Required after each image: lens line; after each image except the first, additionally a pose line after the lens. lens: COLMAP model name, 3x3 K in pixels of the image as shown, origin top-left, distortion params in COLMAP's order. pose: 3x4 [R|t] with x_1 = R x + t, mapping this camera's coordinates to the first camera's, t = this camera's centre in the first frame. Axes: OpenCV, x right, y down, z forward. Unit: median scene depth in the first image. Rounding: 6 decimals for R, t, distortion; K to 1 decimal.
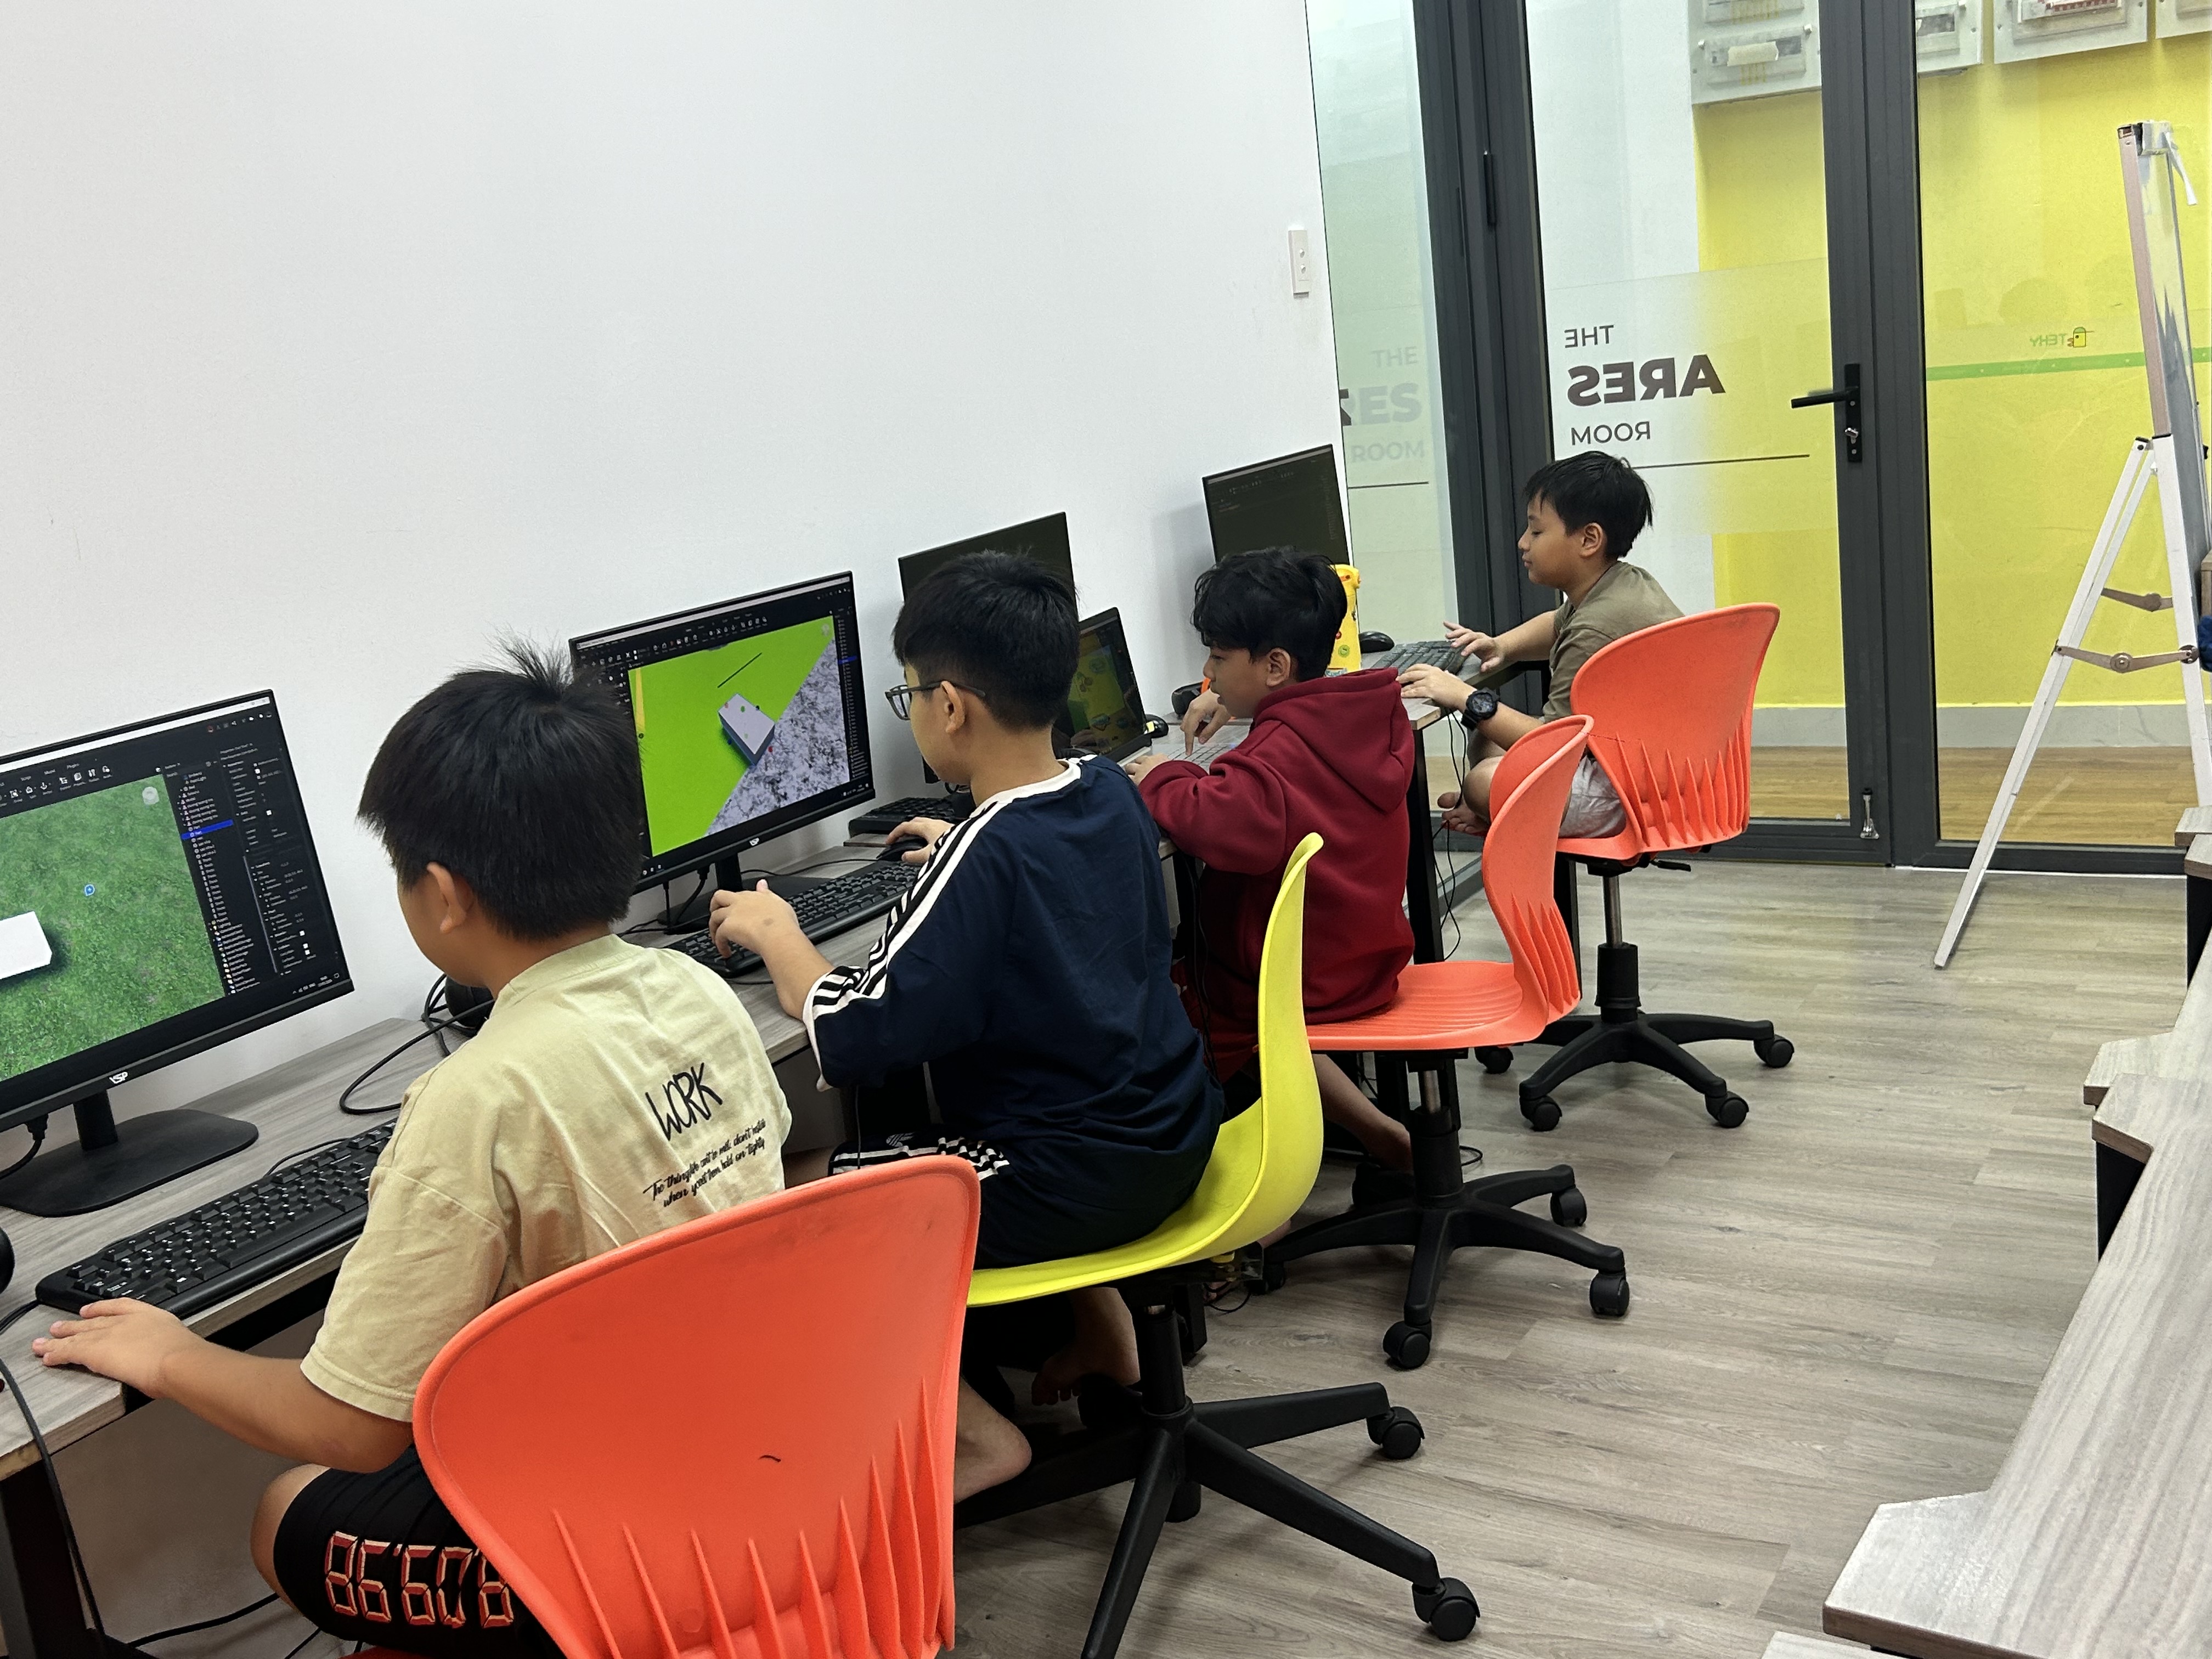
lens RADIAL K [[2211.8, 0, 1113.2], [0, 2211.8, 817.8], [0, 0, 1]] dist [0.115955, 0.000000]
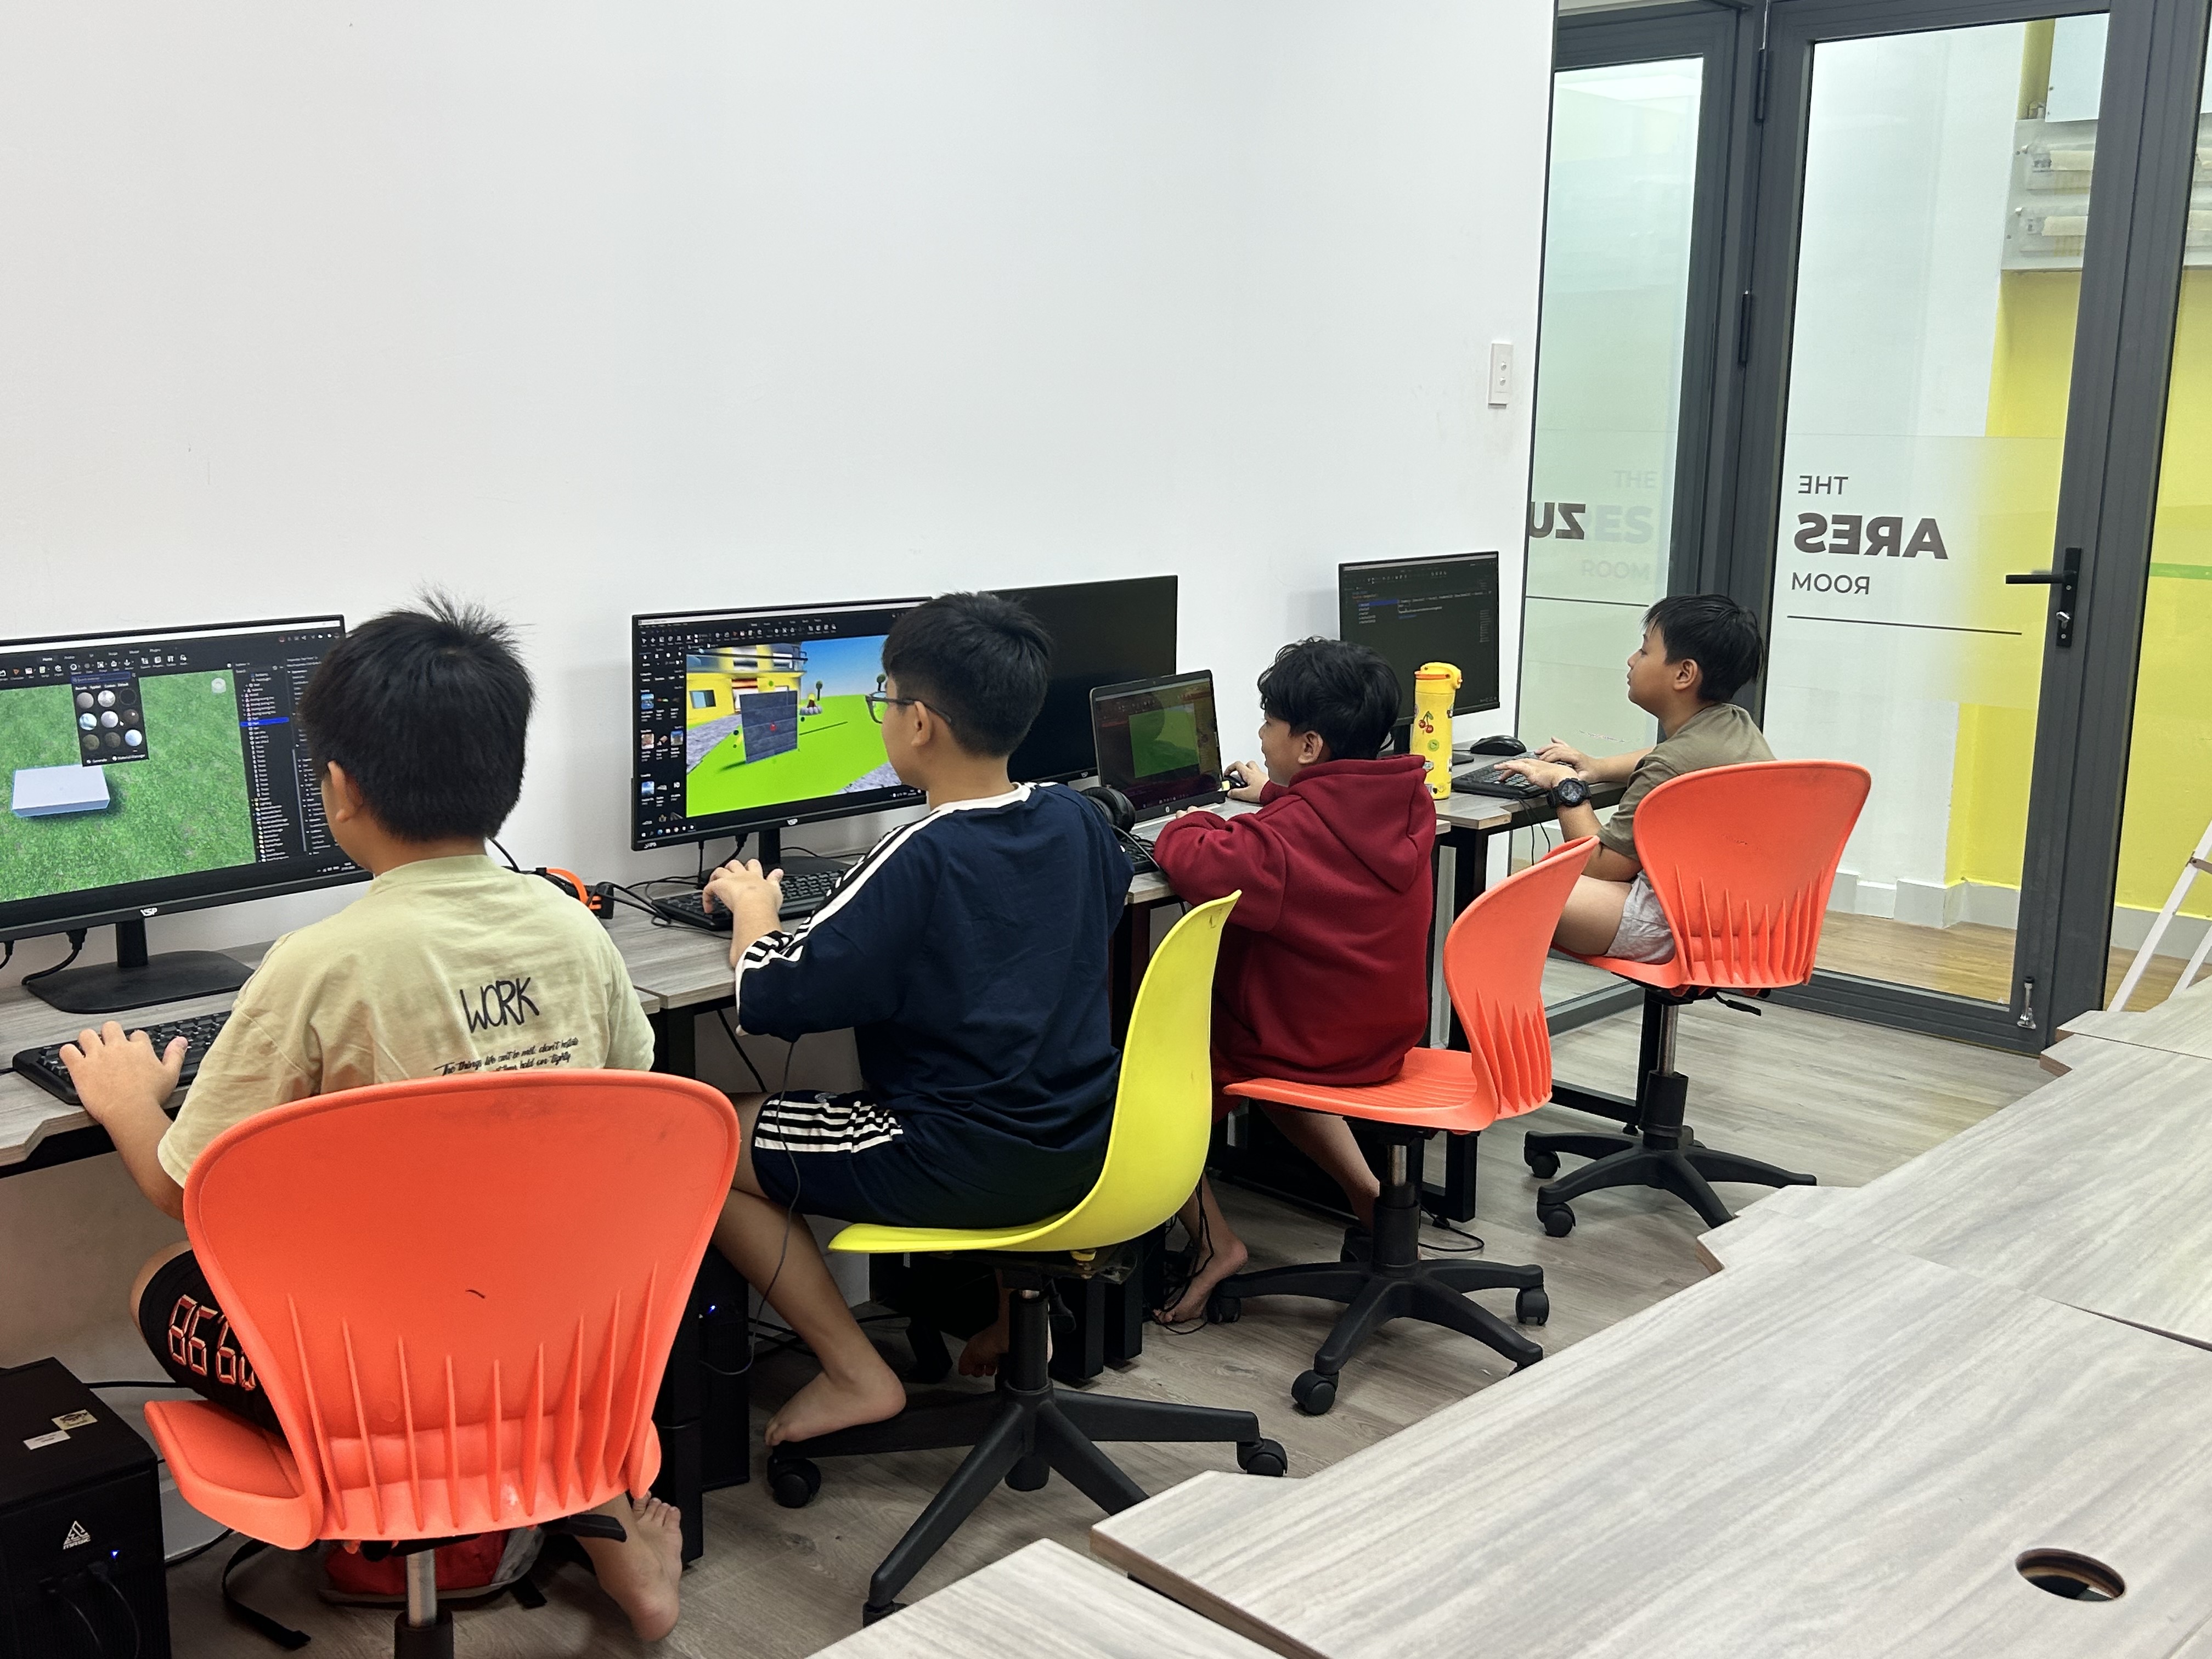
lens RADIAL K [[2211.8, 0, 1103.4], [0, 2211.8, 826.2], [0, 0, 1]] dist [0.115955, 0.000000]
pose [[0.973318, 0.161320, -0.163180, 0.163490], [-0.165253, 0.986193, -0.010733, -0.000647], [0.159196, 0.037413, 0.986538, -0.071103]]
